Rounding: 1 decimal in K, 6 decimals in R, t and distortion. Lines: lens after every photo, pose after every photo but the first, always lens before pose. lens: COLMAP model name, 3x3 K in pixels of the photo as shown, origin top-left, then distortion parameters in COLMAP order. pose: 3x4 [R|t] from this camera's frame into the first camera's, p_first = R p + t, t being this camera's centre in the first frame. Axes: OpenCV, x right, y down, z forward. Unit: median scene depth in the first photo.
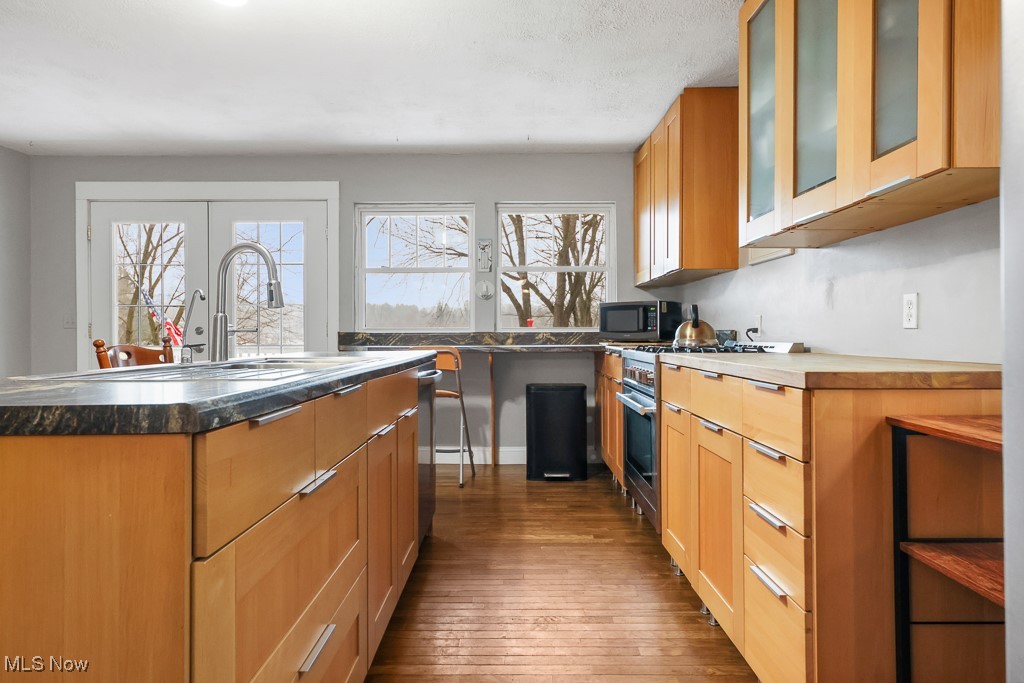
lens RADIAL K [[655.9, 0, 515.3], [0, 655.9, 342.7], [0, 0, 1]] dist [0.000870, 0.005367]
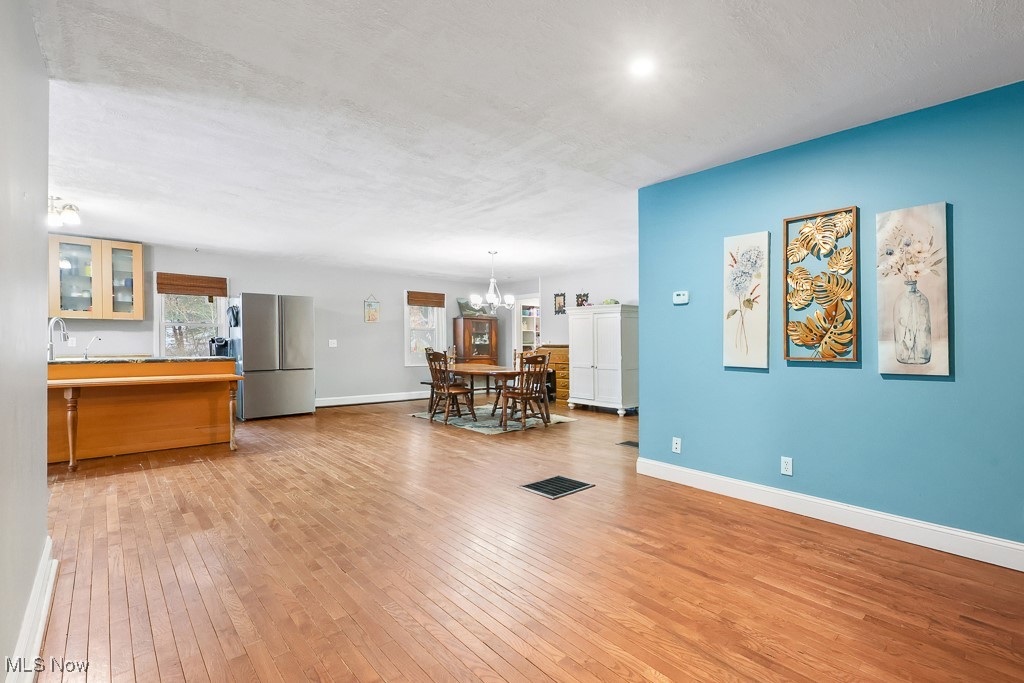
lens RADIAL K [[462.7, 0, 544.6], [0, 462.7, 357.6], [0, 0, 1]] dist [0.000360, 0.000076]
pose [[-0.694814, -0.022845, 0.718827, -1.427706], [0.005360, 0.999303, 0.036941, -0.018500], [-0.719170, 0.029520, -0.694207, 0.381353]]
